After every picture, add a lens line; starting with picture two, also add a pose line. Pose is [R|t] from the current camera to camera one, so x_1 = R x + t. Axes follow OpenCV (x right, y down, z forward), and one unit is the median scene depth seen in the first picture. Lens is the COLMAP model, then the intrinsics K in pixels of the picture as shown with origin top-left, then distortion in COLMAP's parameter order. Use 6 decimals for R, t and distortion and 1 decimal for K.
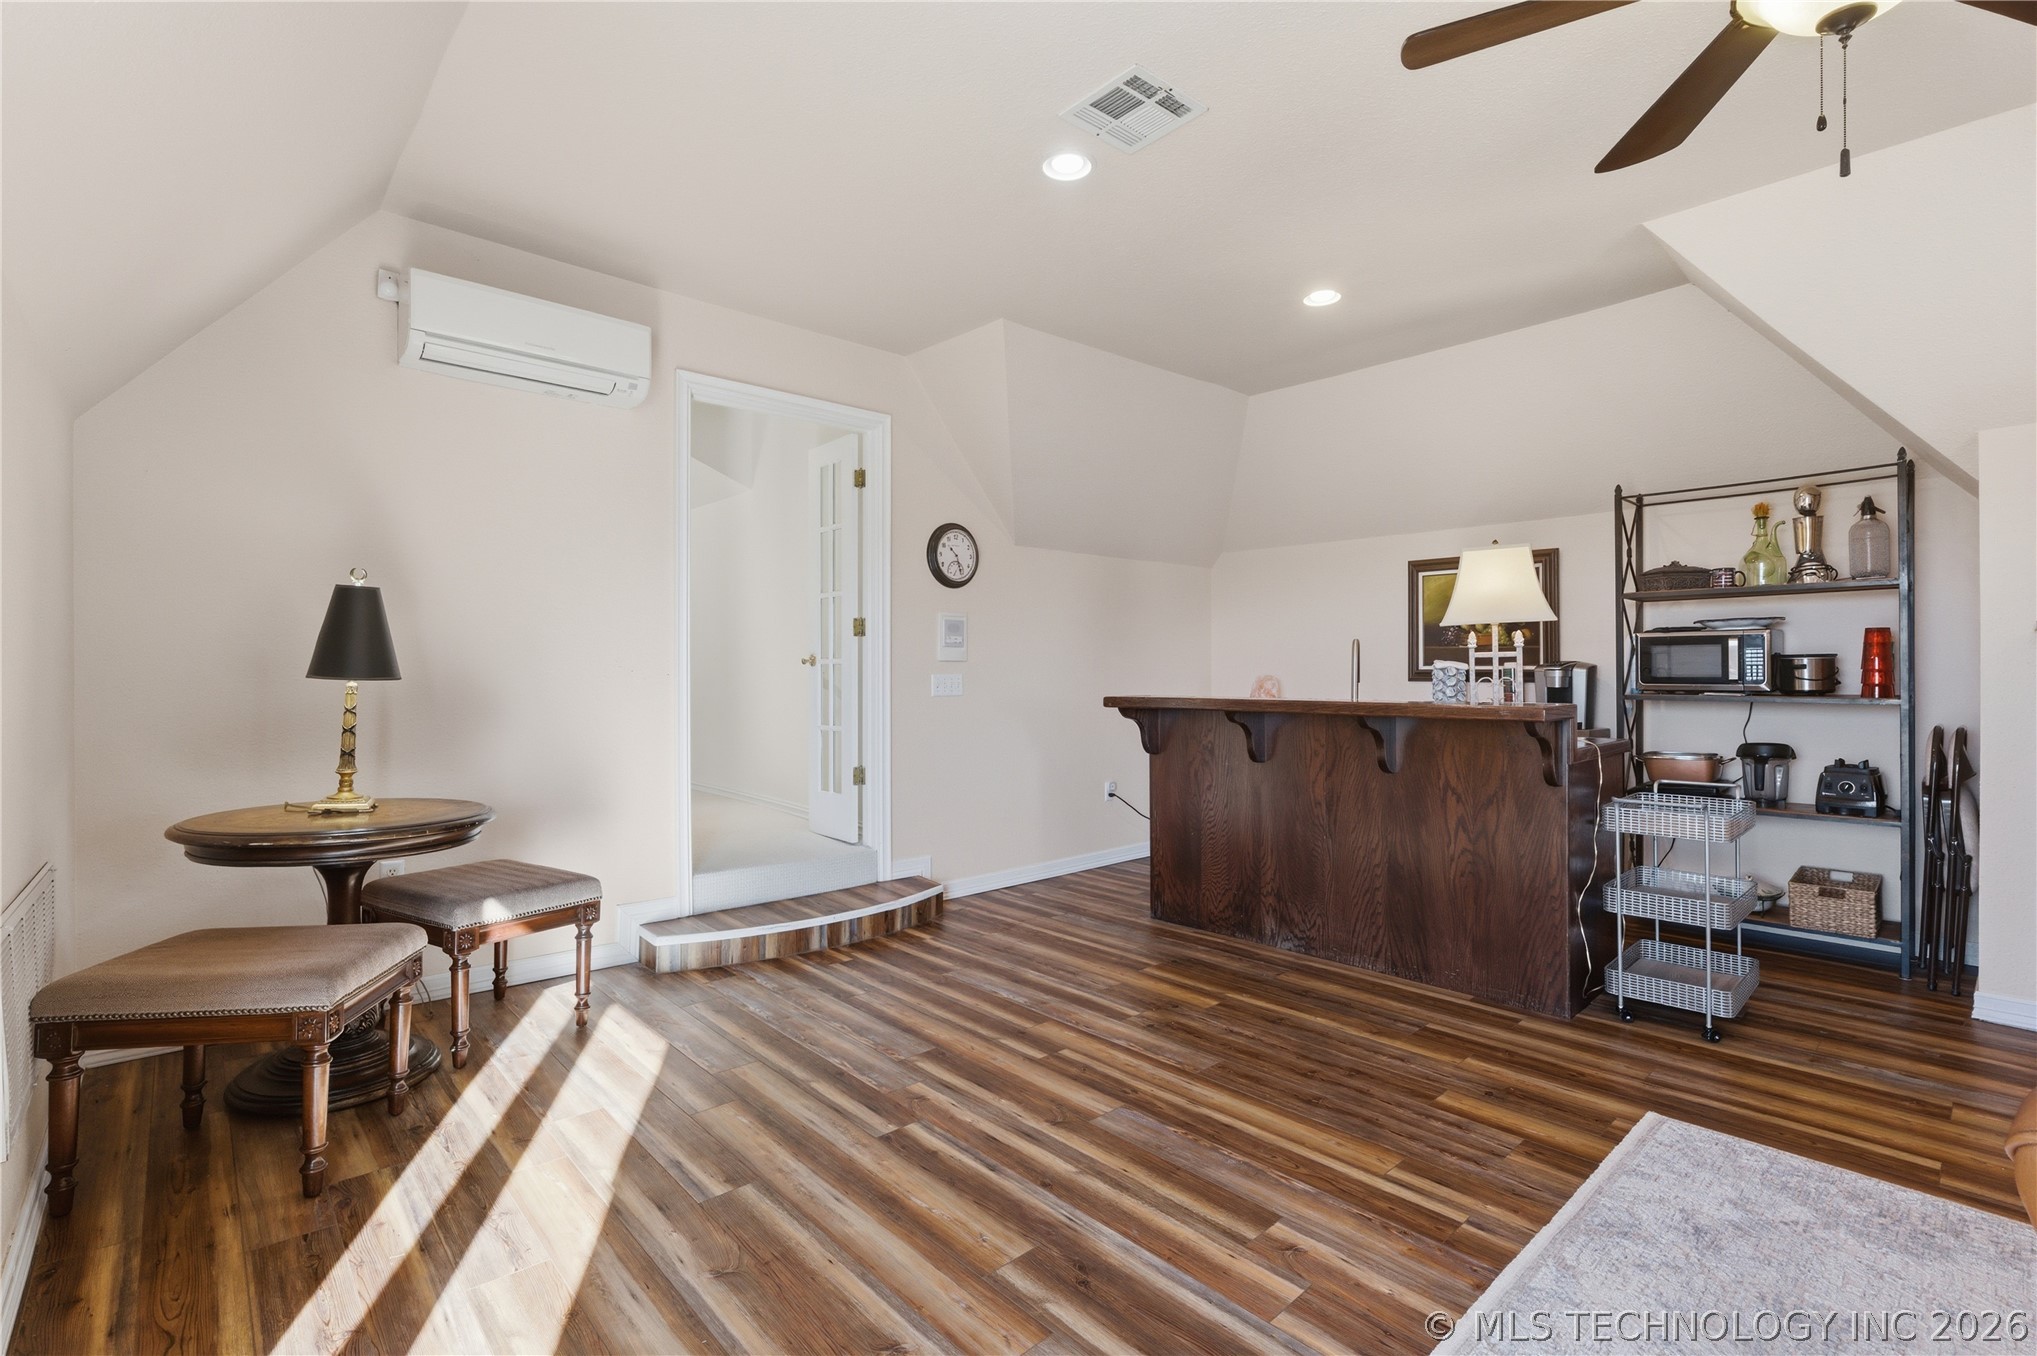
lens RADIAL K [[926.4, 0, 1018.6], [0, 926.4, 675.8], [0, 0, 1]] dist [-0.003852, 0.001019]
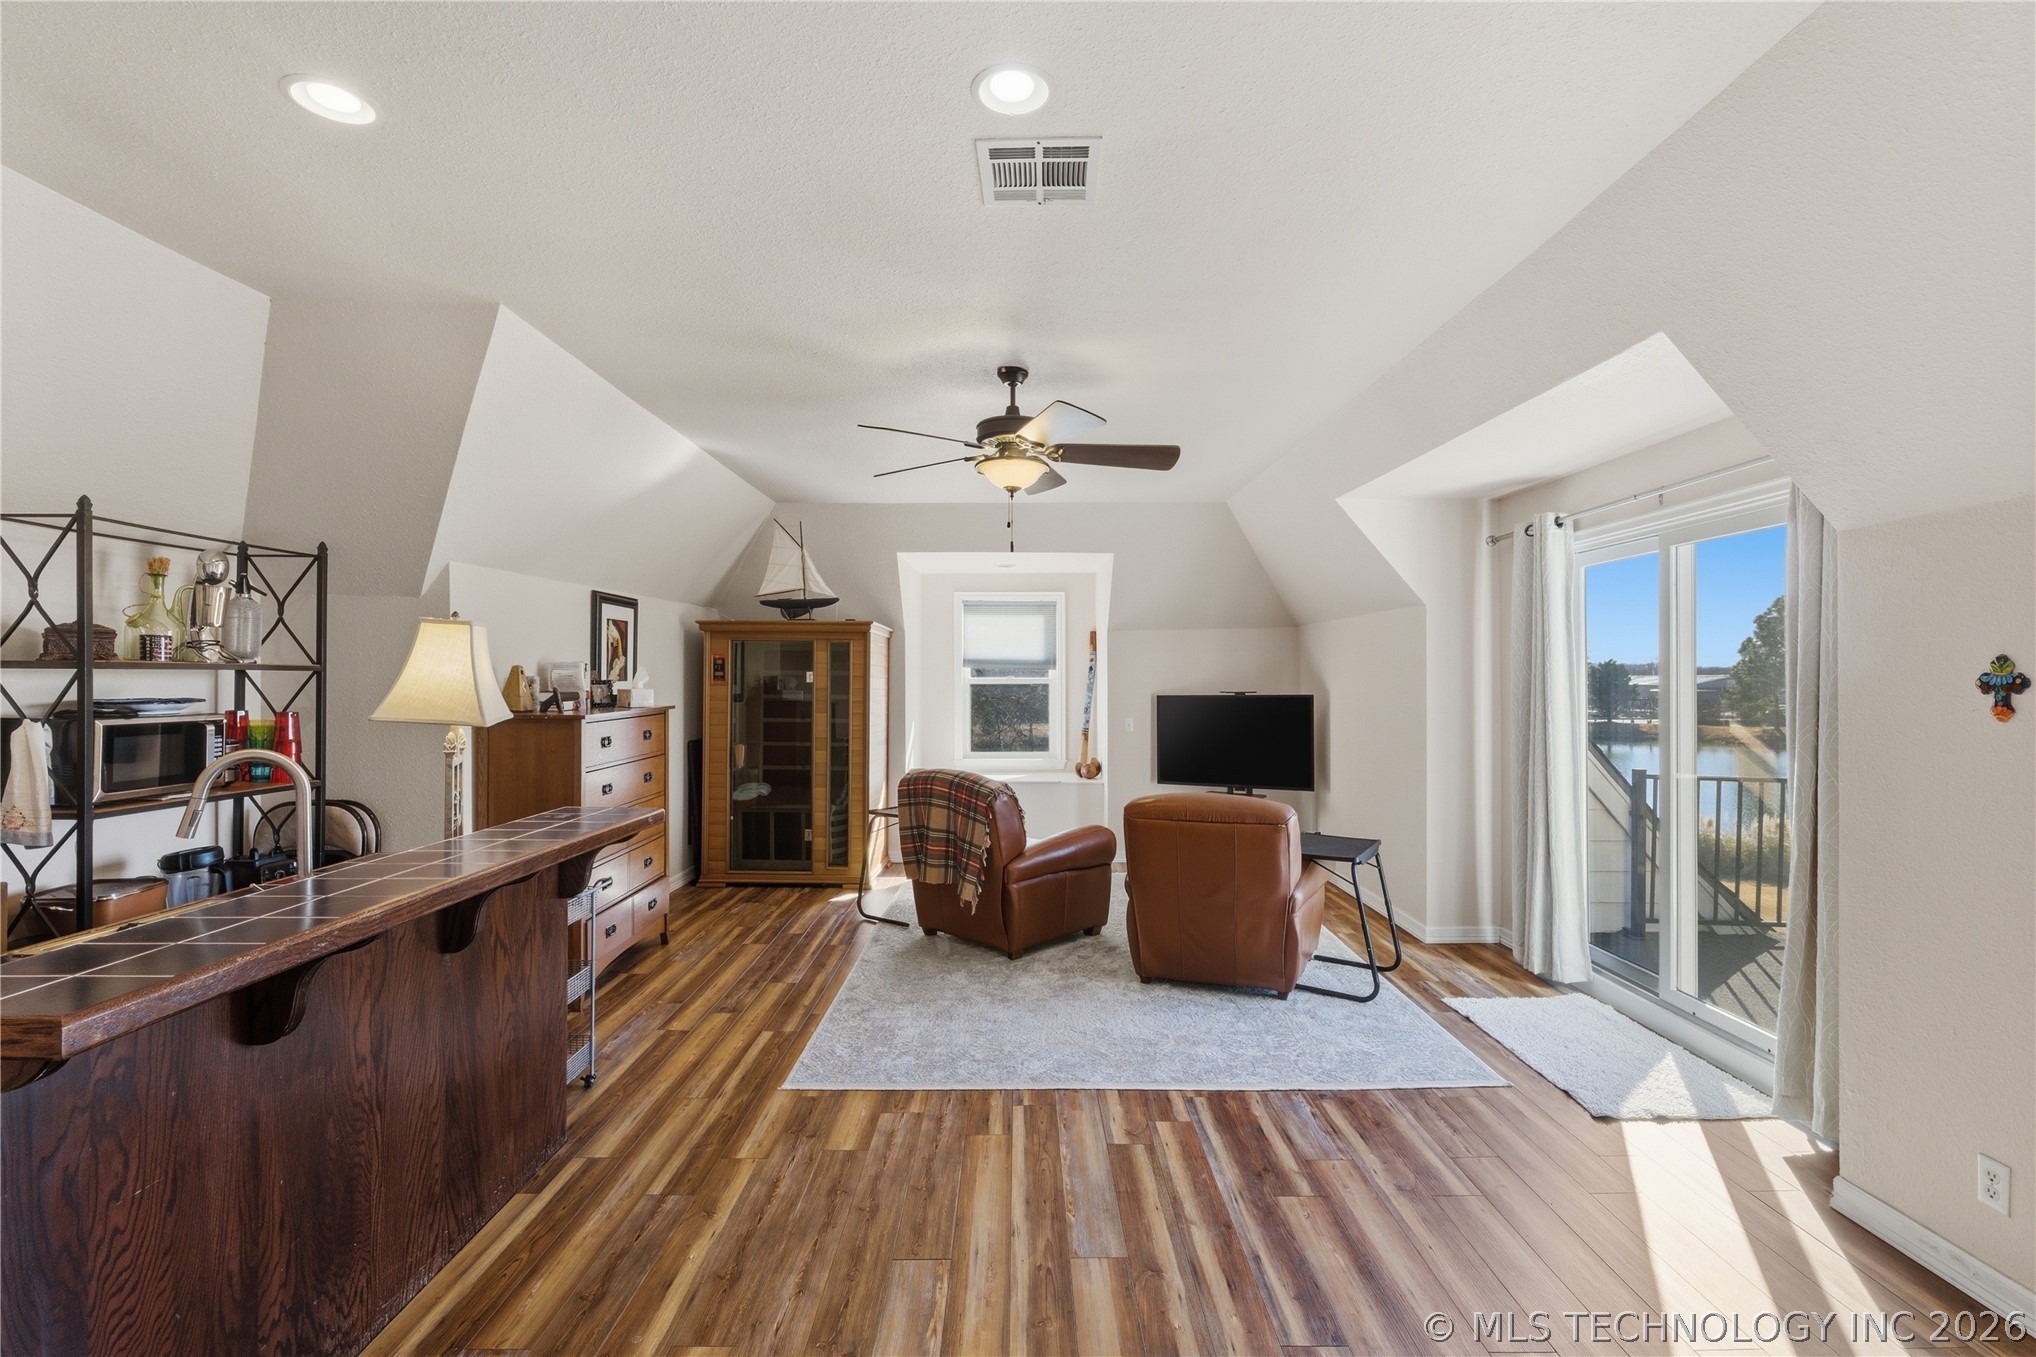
lens RADIAL K [[925.9, 0, 1017.3], [0, 925.9, 680.2], [0, 0, 1]] dist [-0.003852, 0.001019]
pose [[-0.741991, -0.000496, 0.670410, -0.497041], [-0.000999, 0.999999, -0.000367, -0.130545], [-0.670410, -0.000942, -0.741991, 1.816857]]
